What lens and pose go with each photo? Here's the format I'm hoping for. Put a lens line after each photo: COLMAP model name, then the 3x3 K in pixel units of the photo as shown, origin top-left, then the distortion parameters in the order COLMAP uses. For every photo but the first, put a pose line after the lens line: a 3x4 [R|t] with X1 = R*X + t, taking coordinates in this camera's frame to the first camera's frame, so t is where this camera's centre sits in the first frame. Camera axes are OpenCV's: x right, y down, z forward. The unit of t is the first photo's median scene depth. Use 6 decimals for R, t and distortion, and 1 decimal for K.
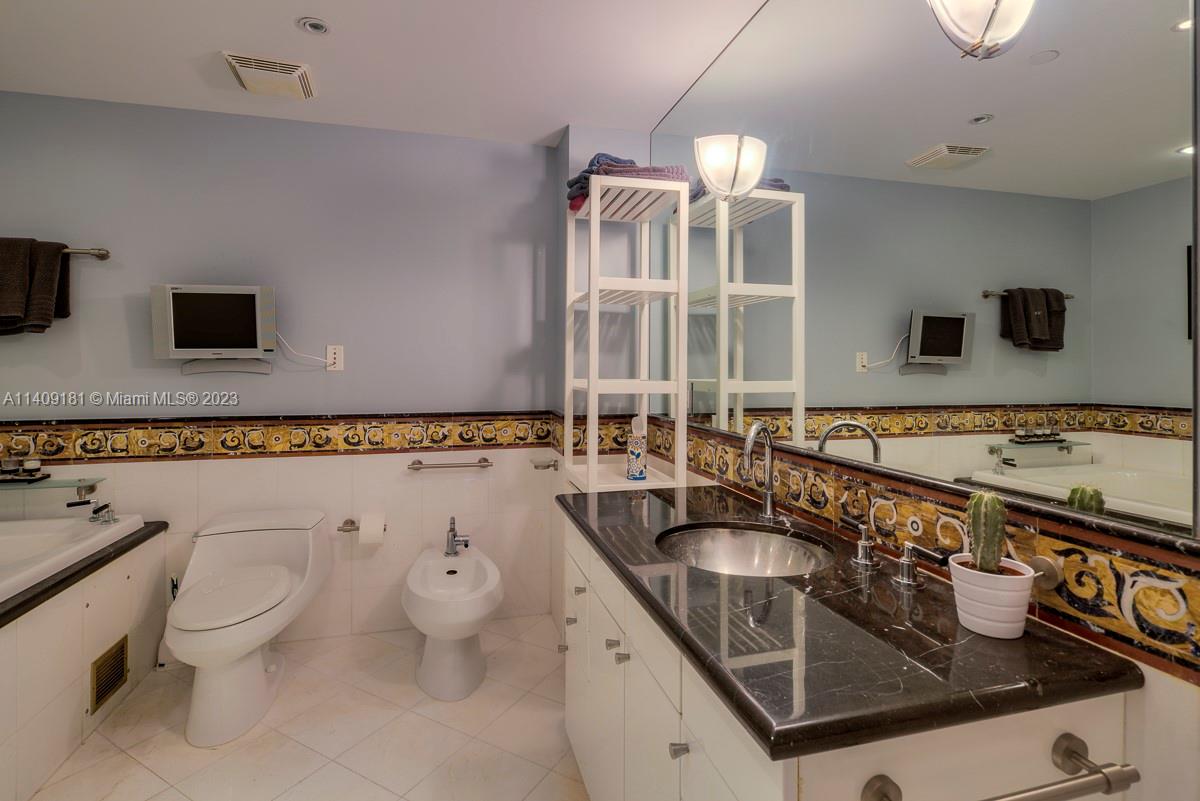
lens RADIAL K [[582.1, 0, 599.2], [0, 582.1, 366.5], [0, 0, 1]] dist [-0.000080, -0.001738]
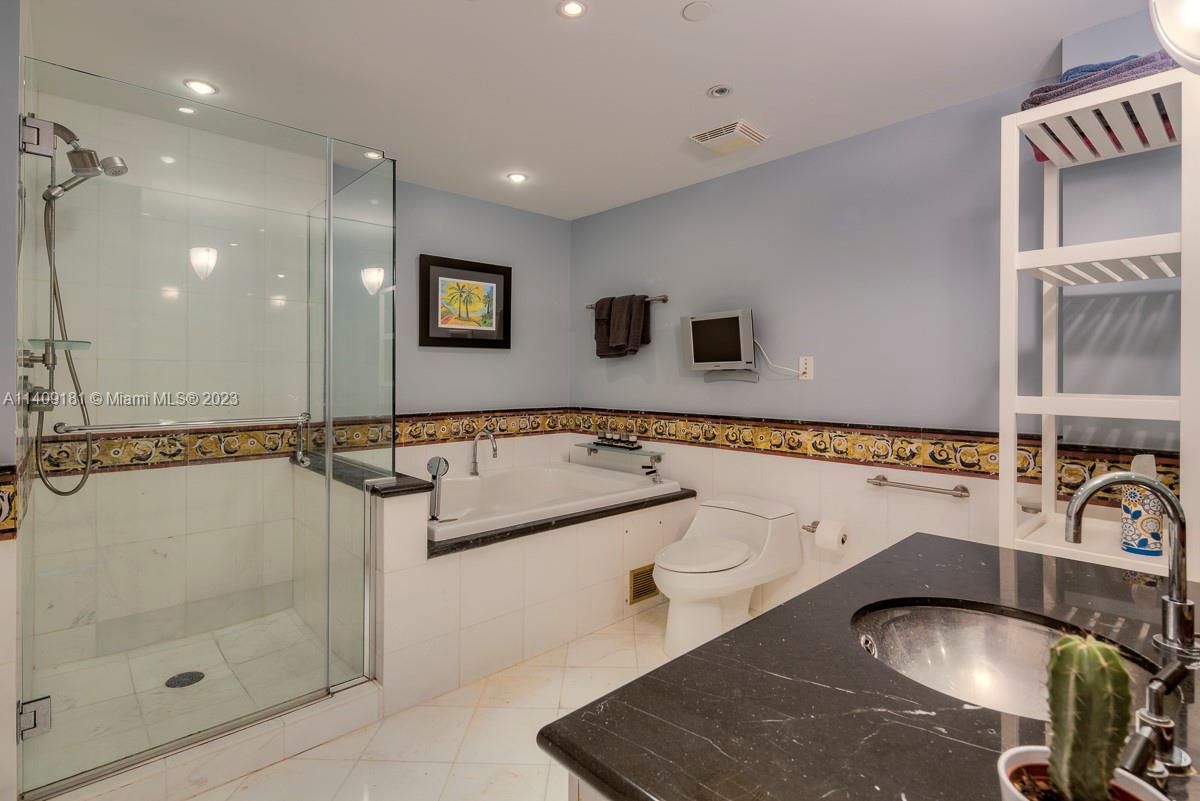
lens RADIAL K [[582.1, 0, 582.8], [0, 582.1, 374.7], [0, 0, 1]] dist [-0.000080, -0.001738]
pose [[0.445740, -0.003043, -0.895157, 0.340049], [-0.001714, 0.999989, -0.004252, 0.002992], [0.895161, 0.003430, 0.445730, 0.160795]]
